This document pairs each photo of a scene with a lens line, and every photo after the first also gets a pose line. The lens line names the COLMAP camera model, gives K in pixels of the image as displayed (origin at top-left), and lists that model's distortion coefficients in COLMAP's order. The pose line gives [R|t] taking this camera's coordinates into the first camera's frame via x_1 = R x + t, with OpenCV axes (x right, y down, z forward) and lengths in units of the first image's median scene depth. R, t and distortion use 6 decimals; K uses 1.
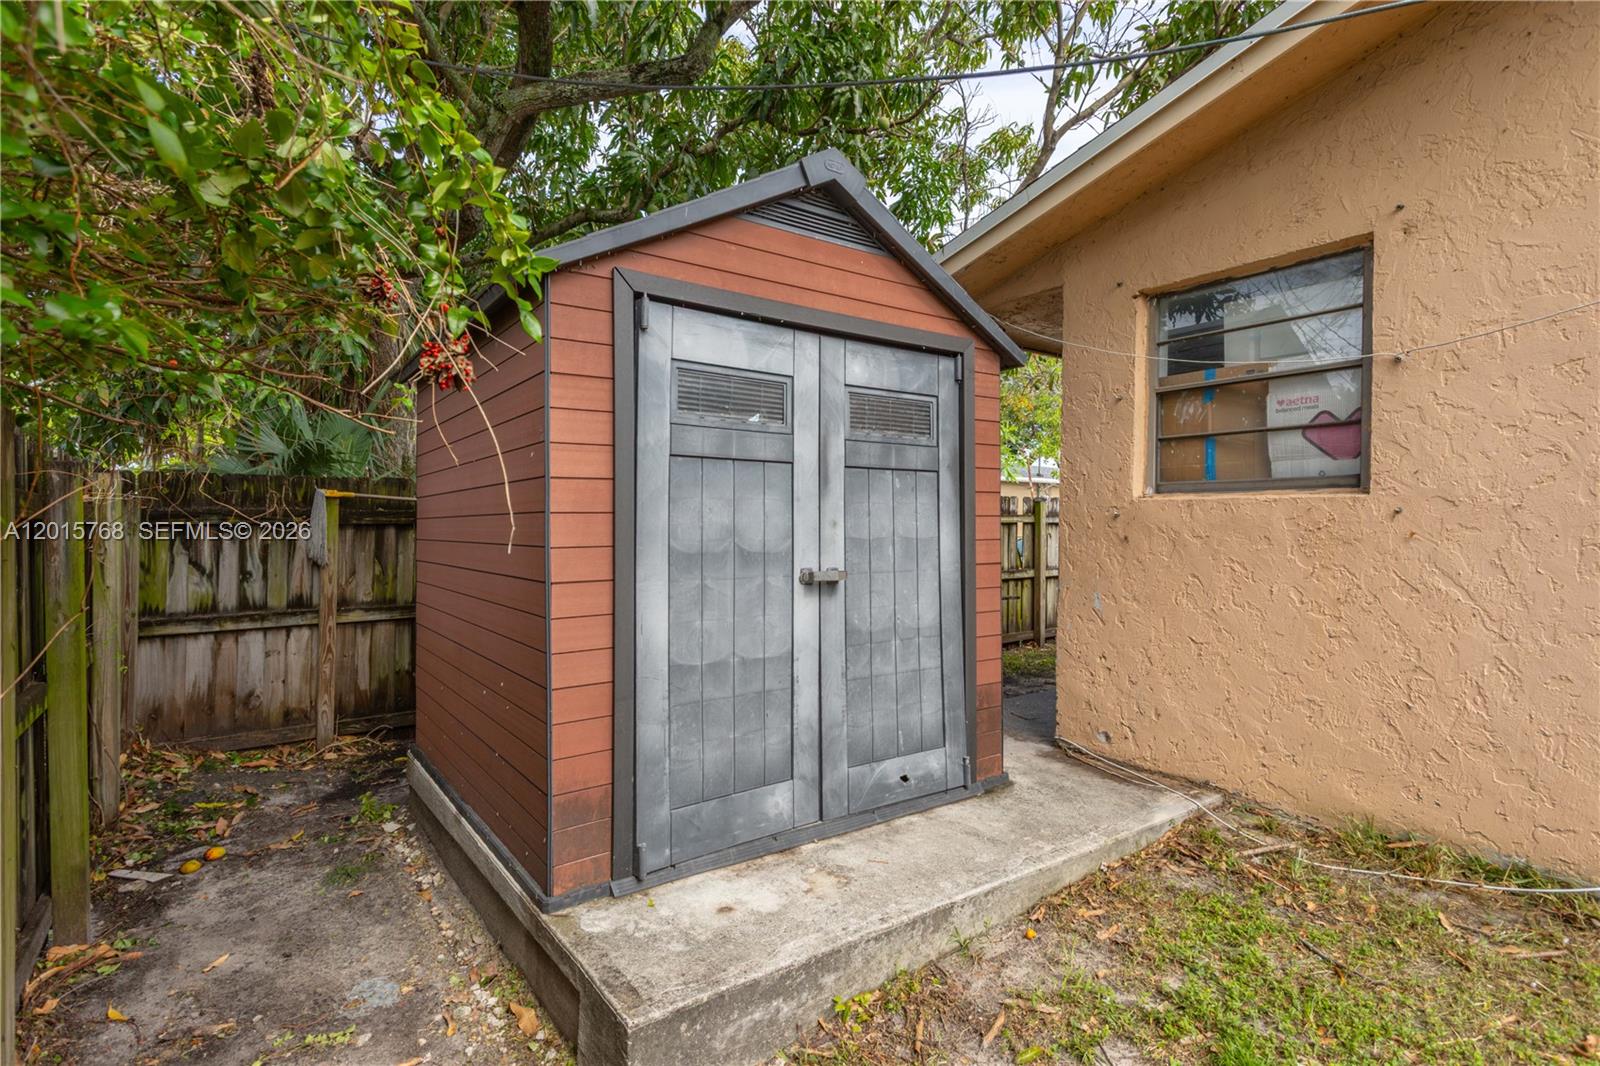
lens RADIAL K [[745.3, 0, 791.2], [0, 745.3, 498.6], [0, 0, 1]] dist [0.001031, -0.000274]
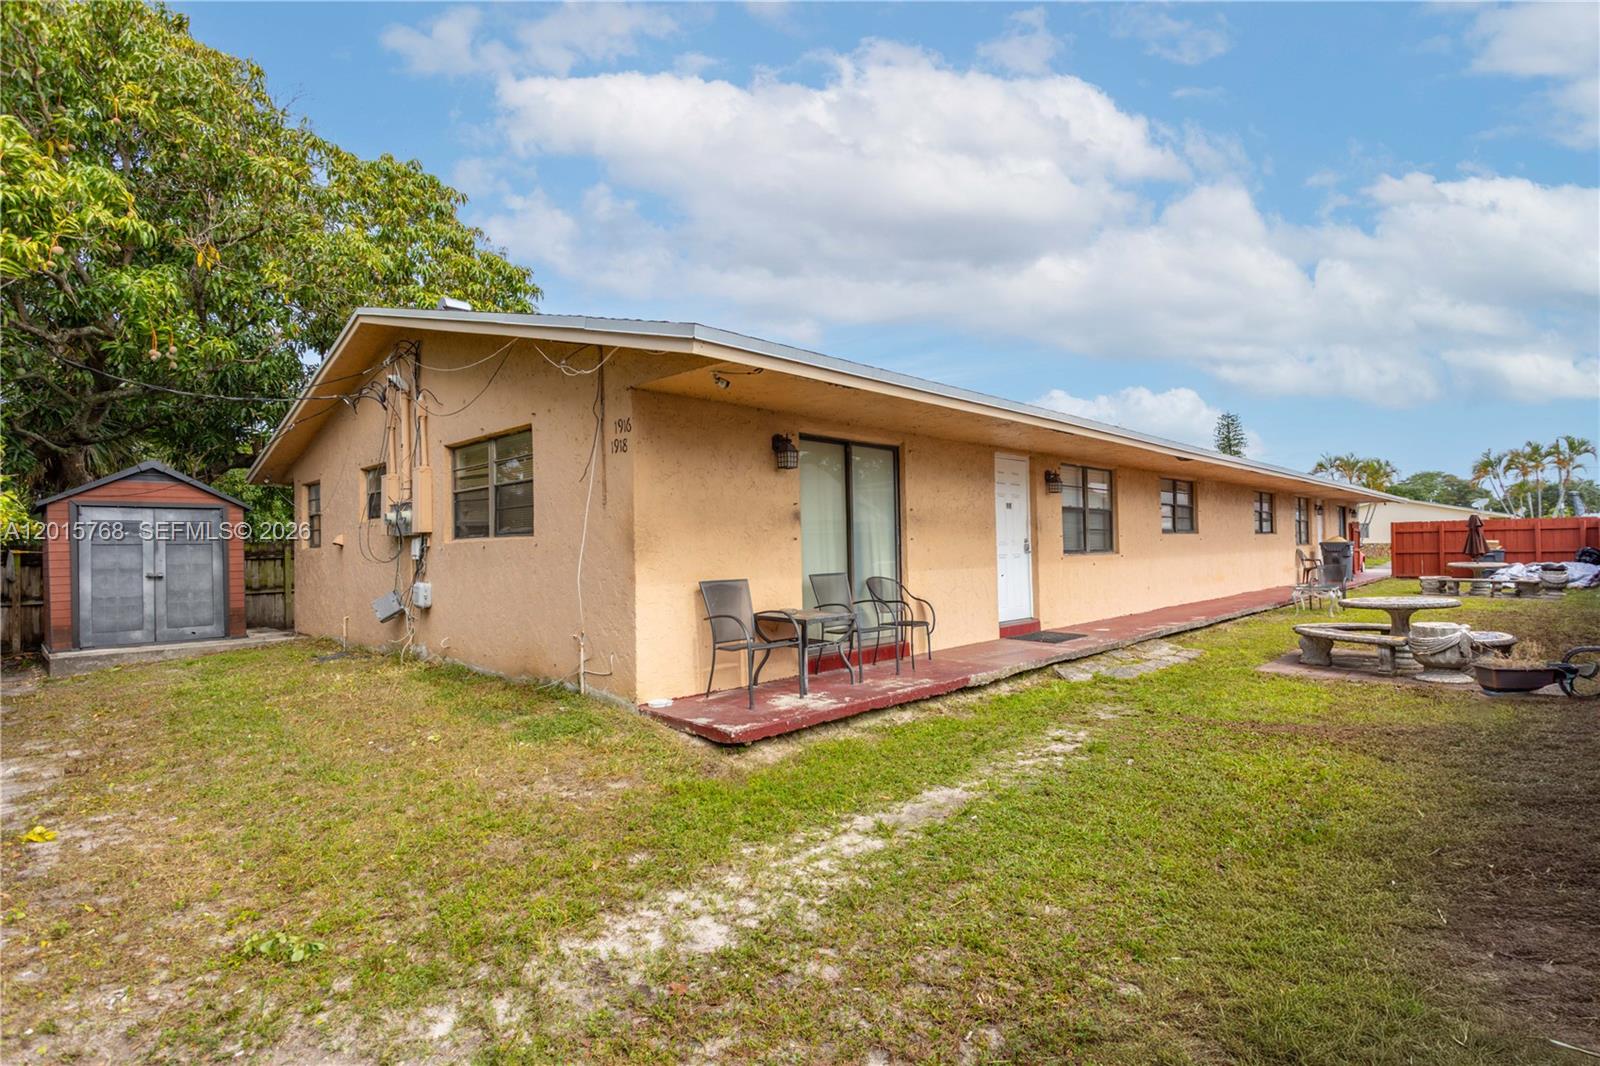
lens RADIAL K [[745.3, 0, 810.5], [0, 745.3, 532.9], [0, 0, 1]] dist [0.001031, -0.000274]
pose [[0.983915, -0.017285, 0.177800, 2.586777], [0.015999, 0.999834, 0.008666, -0.085043], [-0.177920, -0.005682, 0.984029, -3.202773]]
